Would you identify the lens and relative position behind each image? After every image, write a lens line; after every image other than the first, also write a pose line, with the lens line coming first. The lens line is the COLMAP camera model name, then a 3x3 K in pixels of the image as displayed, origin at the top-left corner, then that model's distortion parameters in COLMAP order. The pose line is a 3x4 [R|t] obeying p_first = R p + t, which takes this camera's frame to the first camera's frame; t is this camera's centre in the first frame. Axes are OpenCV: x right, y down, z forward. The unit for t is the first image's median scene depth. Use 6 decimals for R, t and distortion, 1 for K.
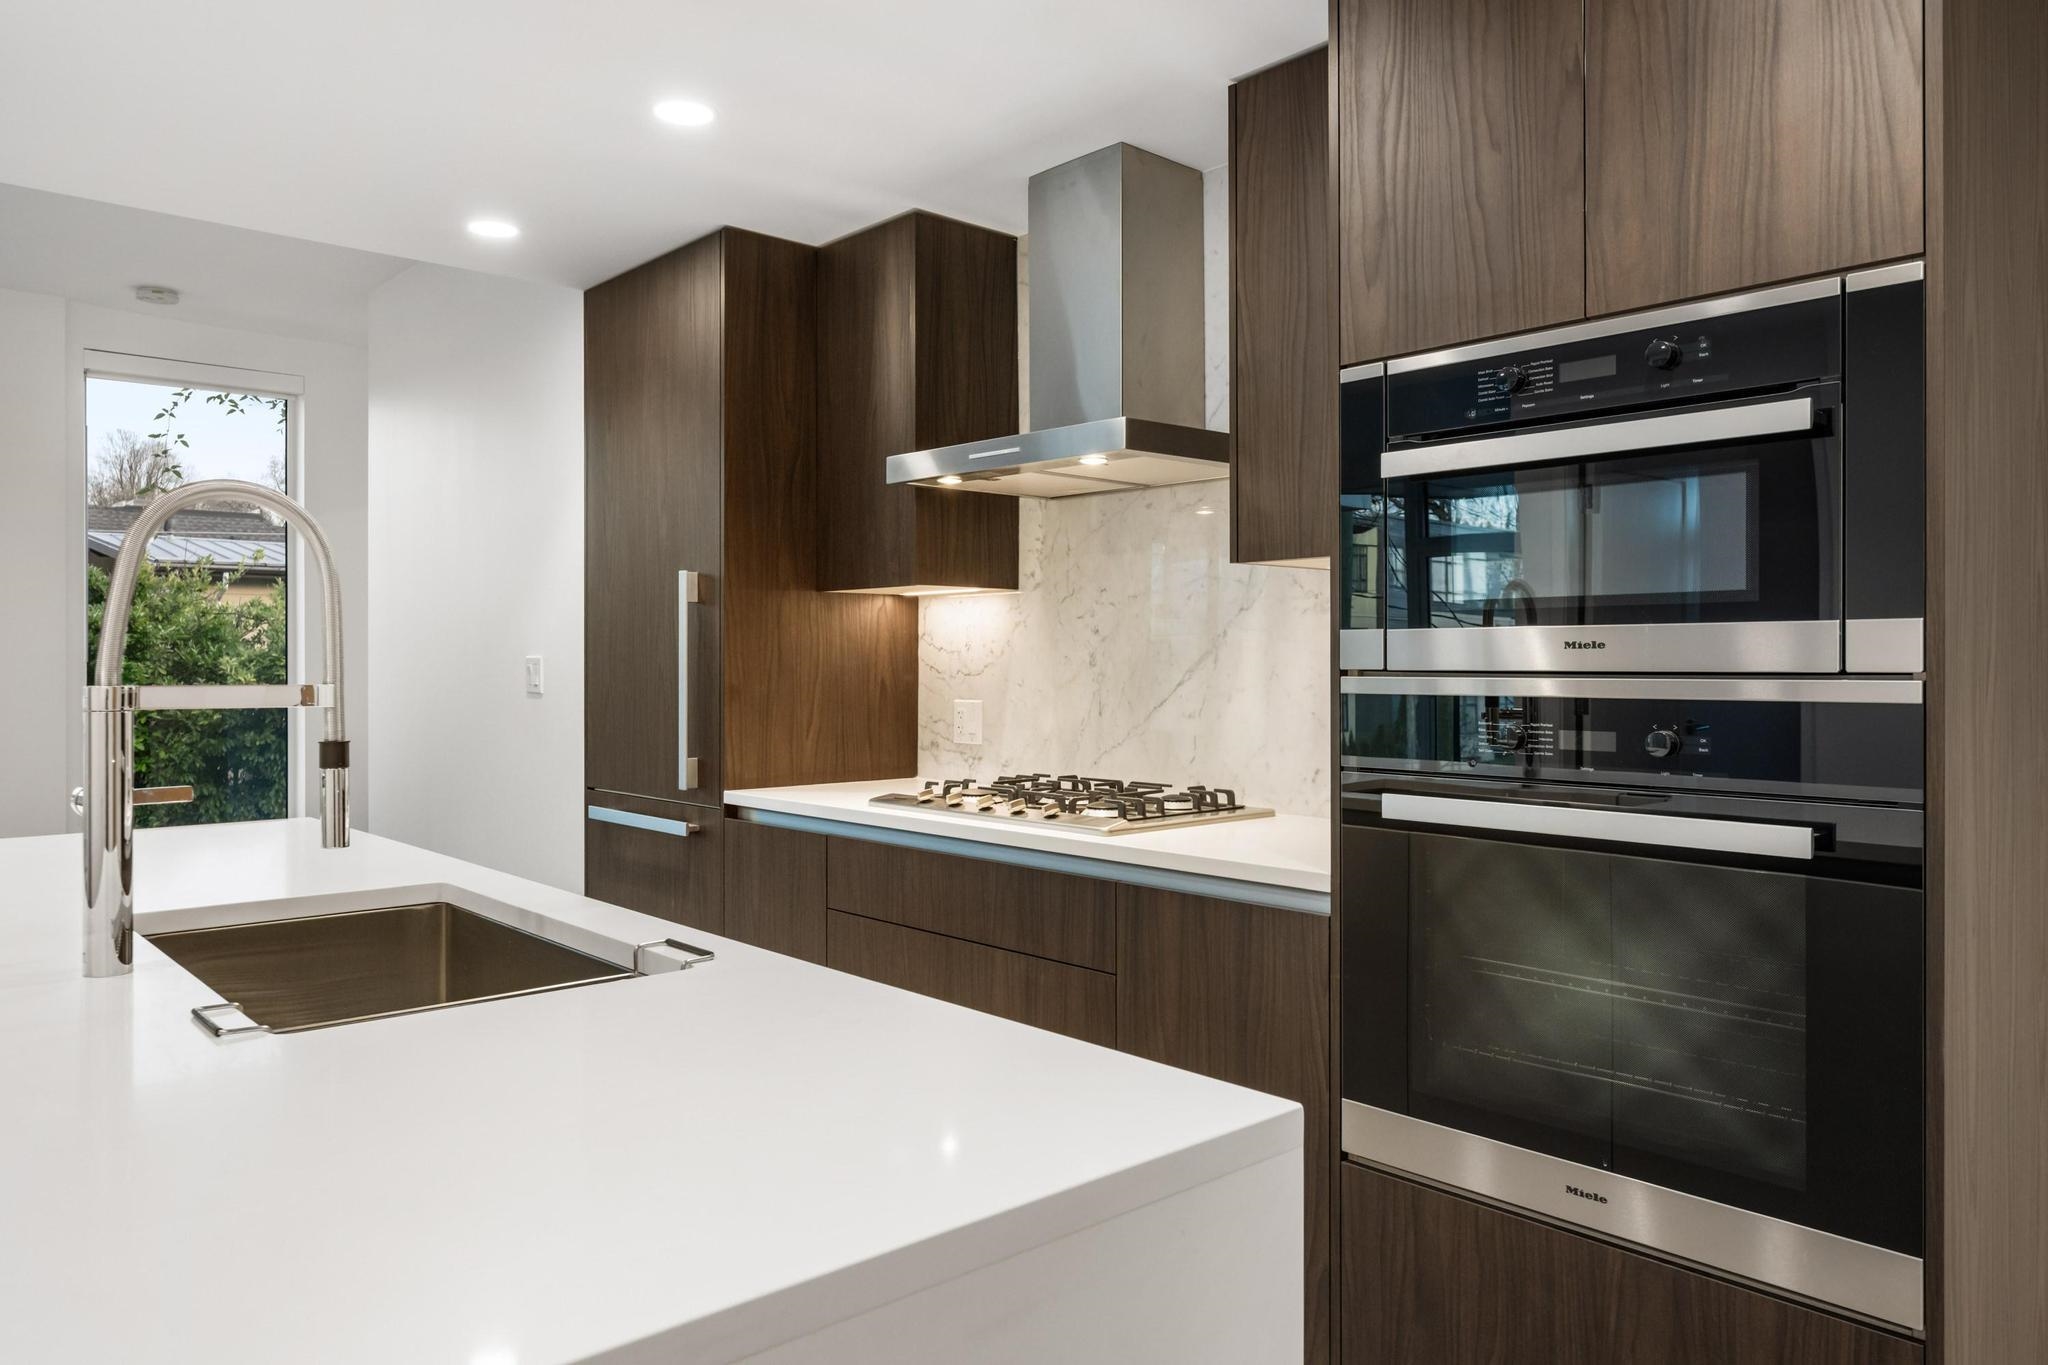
lens RADIAL K [[1426.5, 0, 1024.0], [0, 1426.5, 682.5], [0, 0, 1]] dist [0.007255, 0.002050]
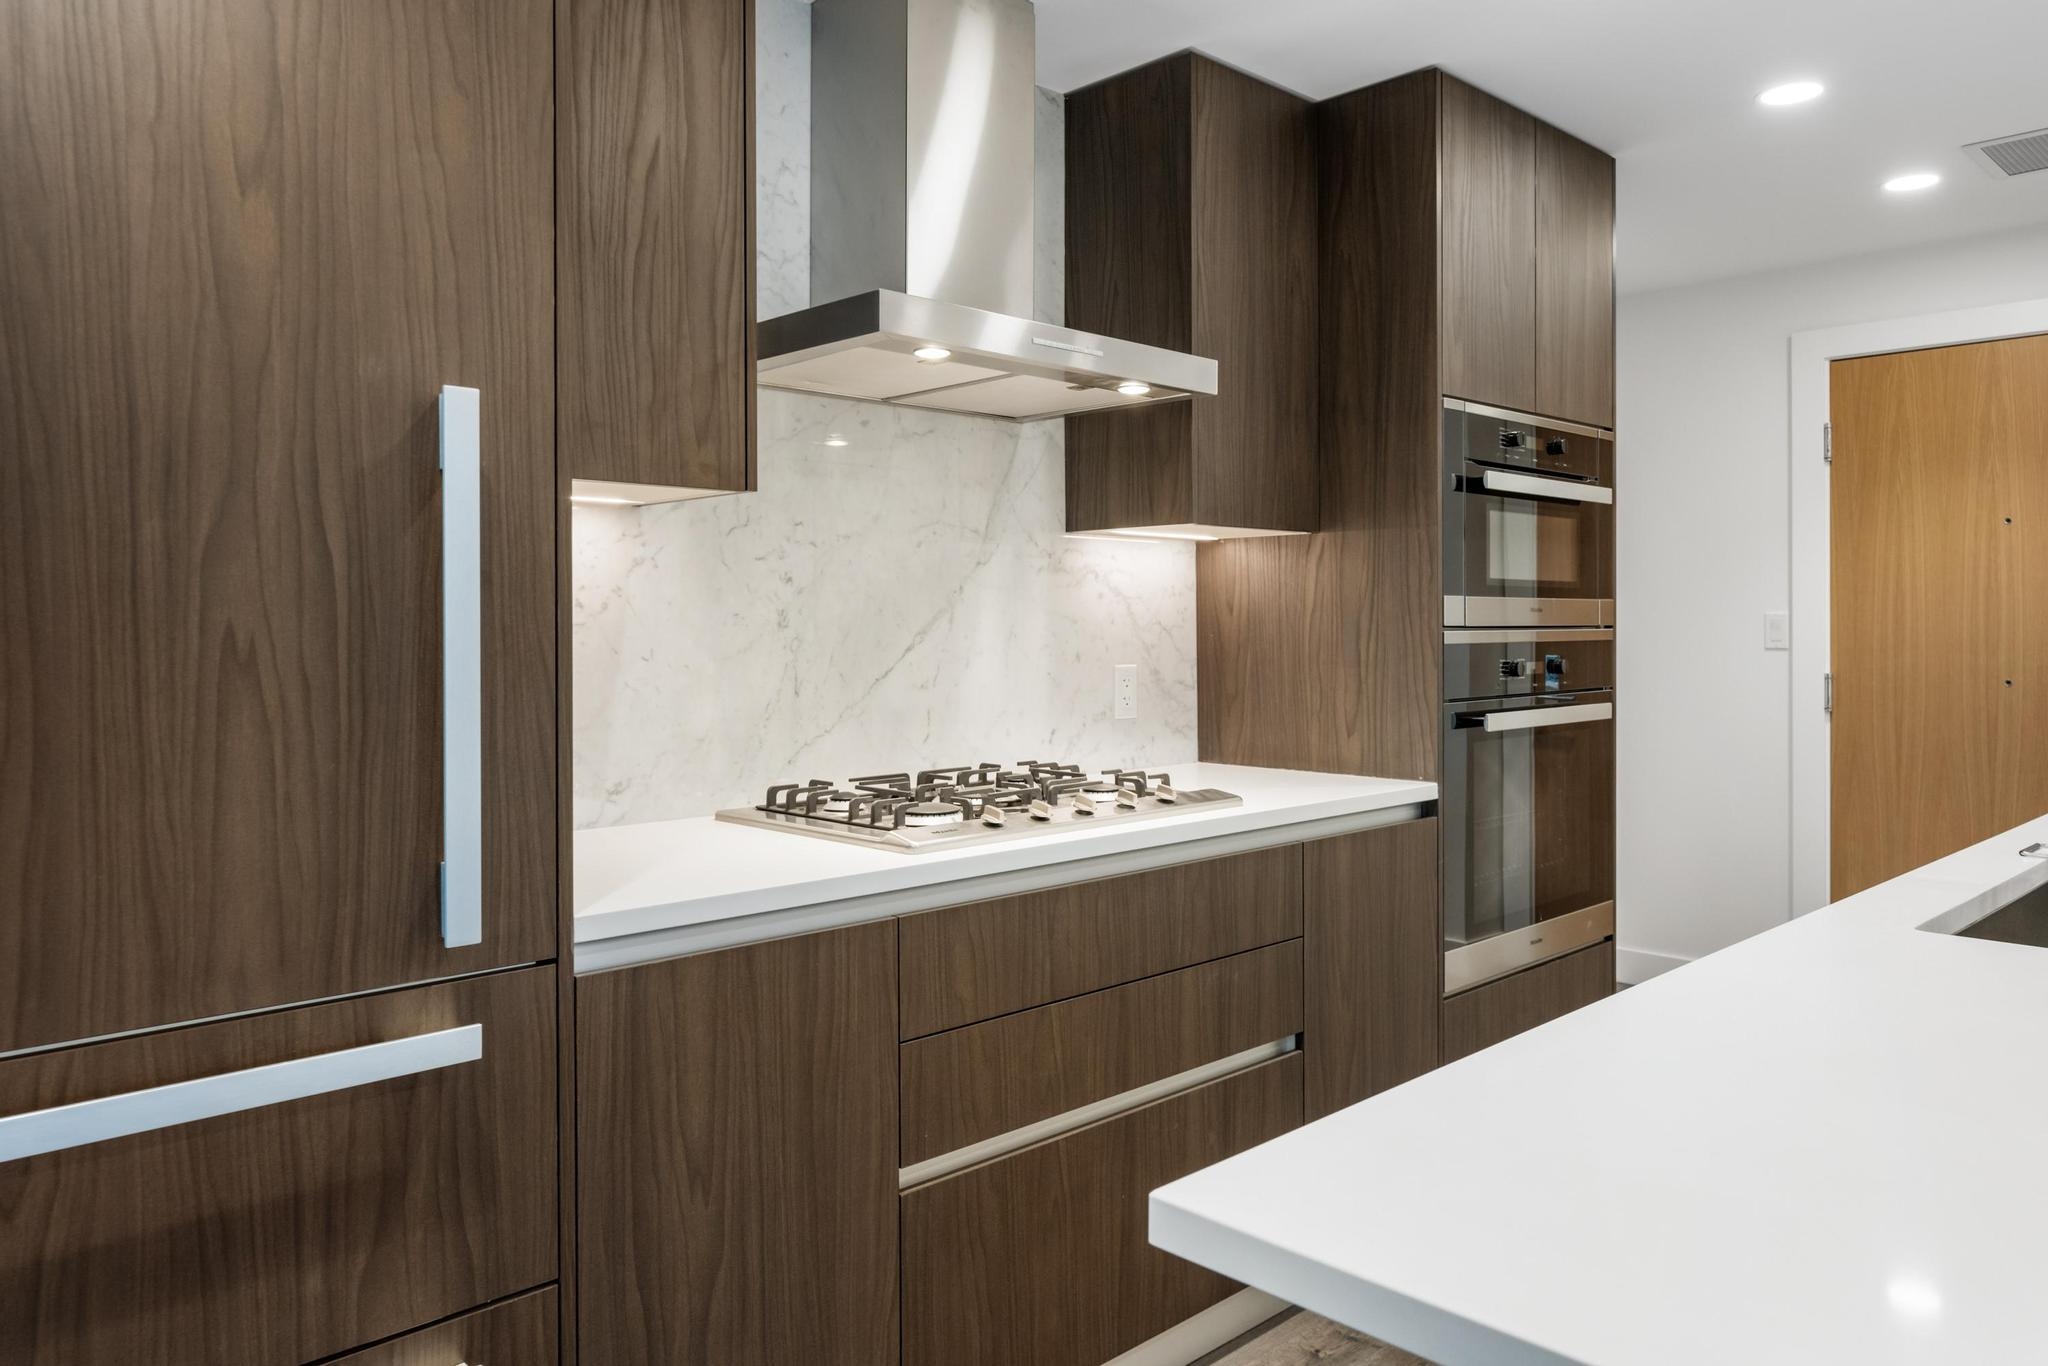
lens RADIAL K [[1423.1, 0, 1026.1], [0, 1423.1, 651.5], [0, 0, 1]] dist [-0.004317, -0.000831]
pose [[-0.042660, -0.019207, 0.998905, -0.711248], [0.017044, 0.999656, 0.019949, -0.012485], [-0.998944, 0.017877, -0.042318, 0.960429]]
